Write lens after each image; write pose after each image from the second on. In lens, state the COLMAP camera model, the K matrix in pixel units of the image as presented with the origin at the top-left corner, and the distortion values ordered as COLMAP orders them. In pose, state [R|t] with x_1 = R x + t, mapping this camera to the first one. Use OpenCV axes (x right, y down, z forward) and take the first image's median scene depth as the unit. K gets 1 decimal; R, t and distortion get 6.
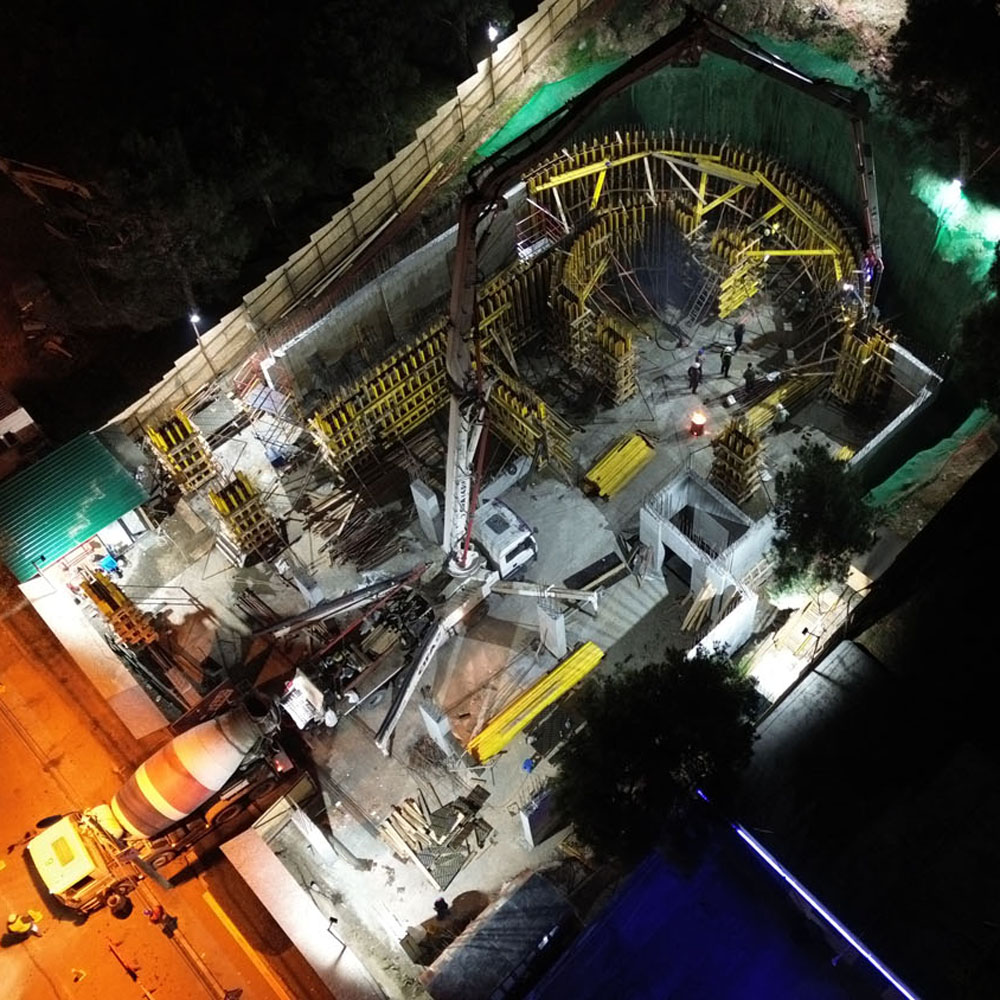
lens RADIAL K [[1260.6, 0, 617.2], [0, 1260.6, 500.4], [0, 0, 1]] dist [0.009250, -0.020396]
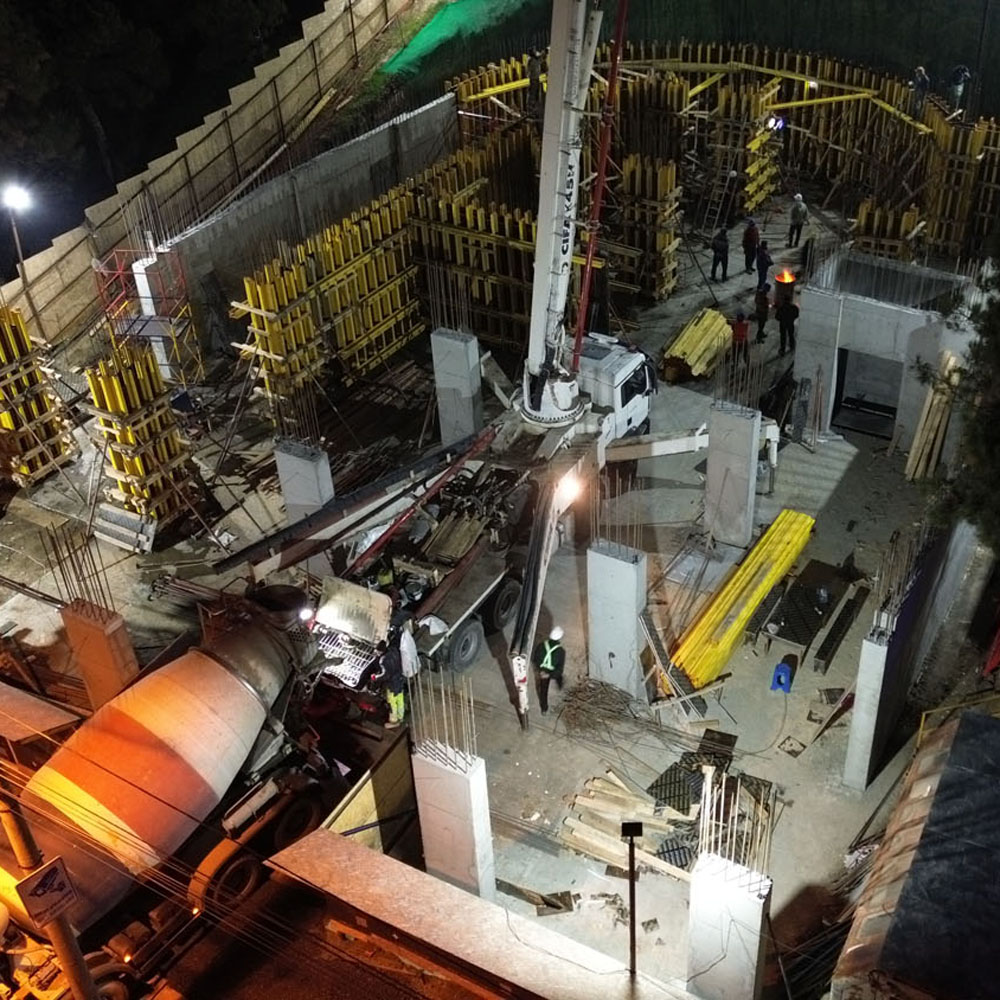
lens RADIAL K [[1260.6, 0, 617.2], [0, 1260.6, 500.4], [0, 0, 1]] dist [0.009250, -0.020396]
pose [[0.950472, -0.180386, 0.253108, -0.233250], [0.264900, 0.896111, -0.356110, 0.282710], [-0.162576, 0.405520, 0.899512, 0.442822]]
